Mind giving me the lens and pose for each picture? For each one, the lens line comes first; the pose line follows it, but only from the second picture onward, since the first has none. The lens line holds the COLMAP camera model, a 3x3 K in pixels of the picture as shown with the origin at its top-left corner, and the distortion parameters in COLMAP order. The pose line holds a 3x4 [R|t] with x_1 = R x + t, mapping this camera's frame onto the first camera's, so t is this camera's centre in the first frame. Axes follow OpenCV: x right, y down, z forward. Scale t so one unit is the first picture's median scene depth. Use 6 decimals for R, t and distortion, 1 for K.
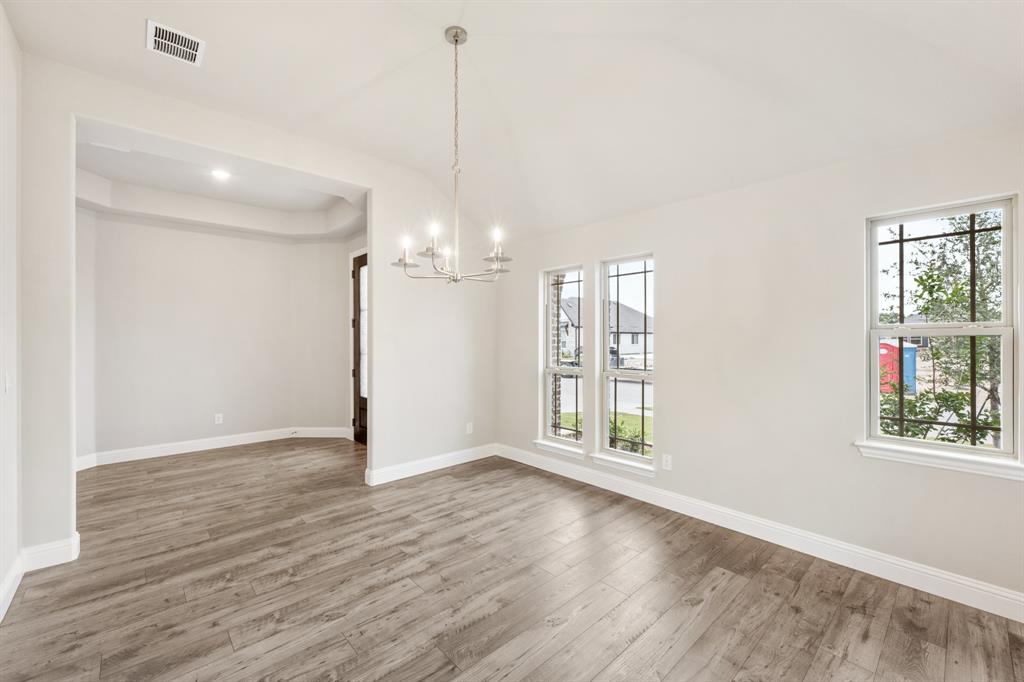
lens RADIAL K [[410.8, 0, 512.0], [0, 410.8, 341.0], [0, 0, 1]] dist [-0.001733, -0.000076]
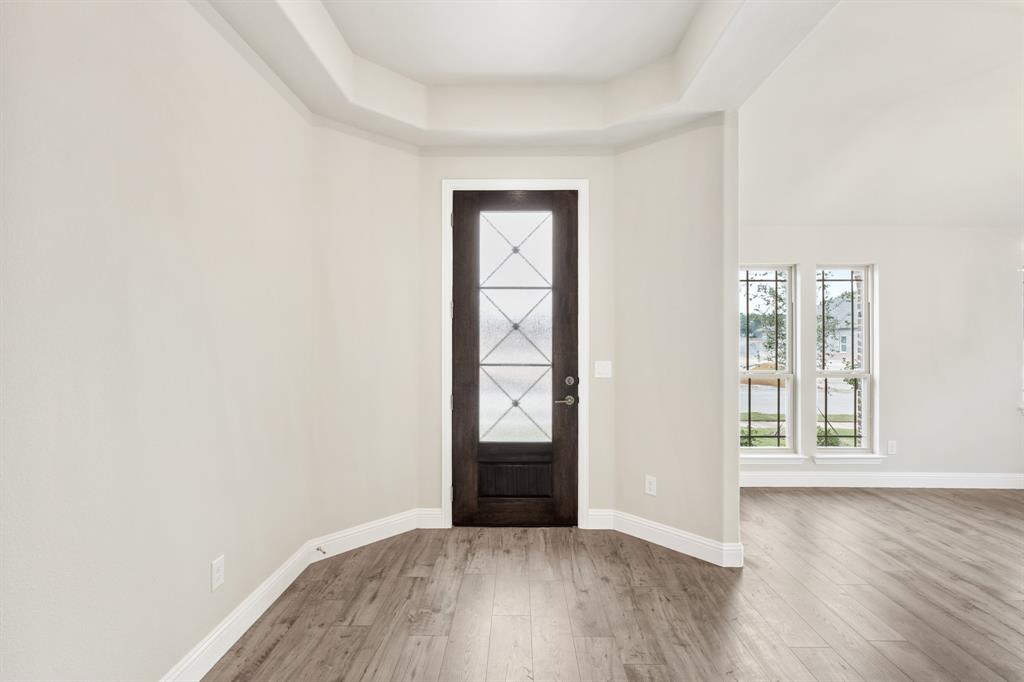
lens RADIAL K [[466.6, 0, 511.1], [0, 466.6, 337.2], [0, 0, 1]] dist [-0.000473, -0.000201]
pose [[0.689223, 0.005579, 0.724527, -1.421848], [0.005276, 0.999905, -0.012718, 0.001490], [-0.724530, 0.012588, 0.689129, 0.954258]]
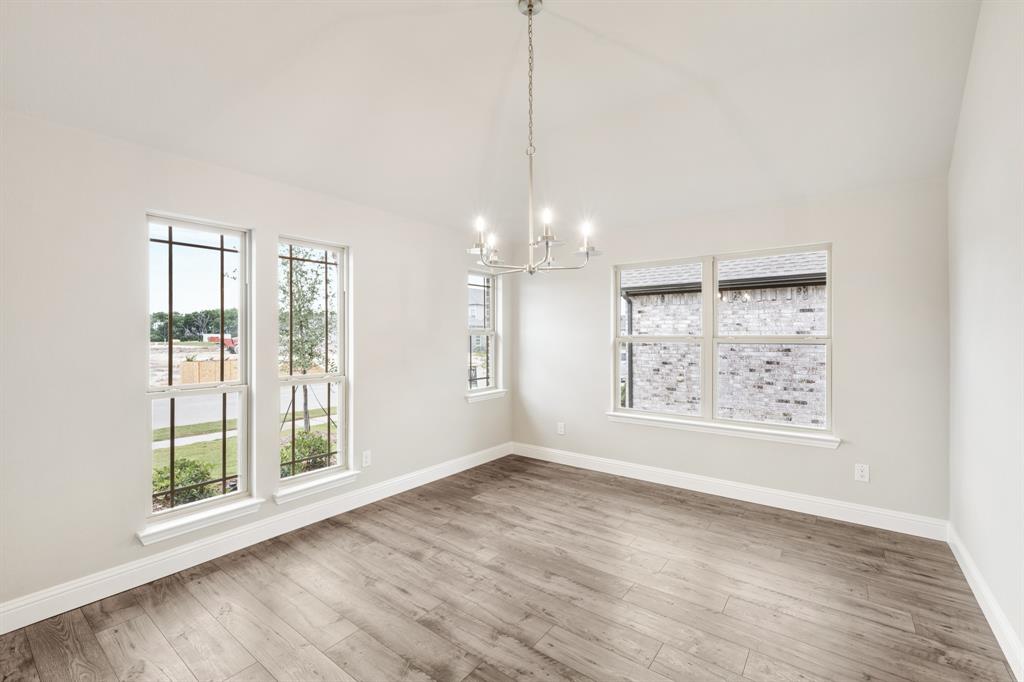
lens RADIAL K [[442.2, 0, 514.0], [0, 442.2, 334.8], [0, 0, 1]] dist [0.000397, -0.000029]
pose [[-0.180038, 0.003953, 0.983652, -0.820877], [0.010547, 0.999942, -0.002088, 0.001371], [-0.983603, 0.009999, -0.180069, 0.918455]]
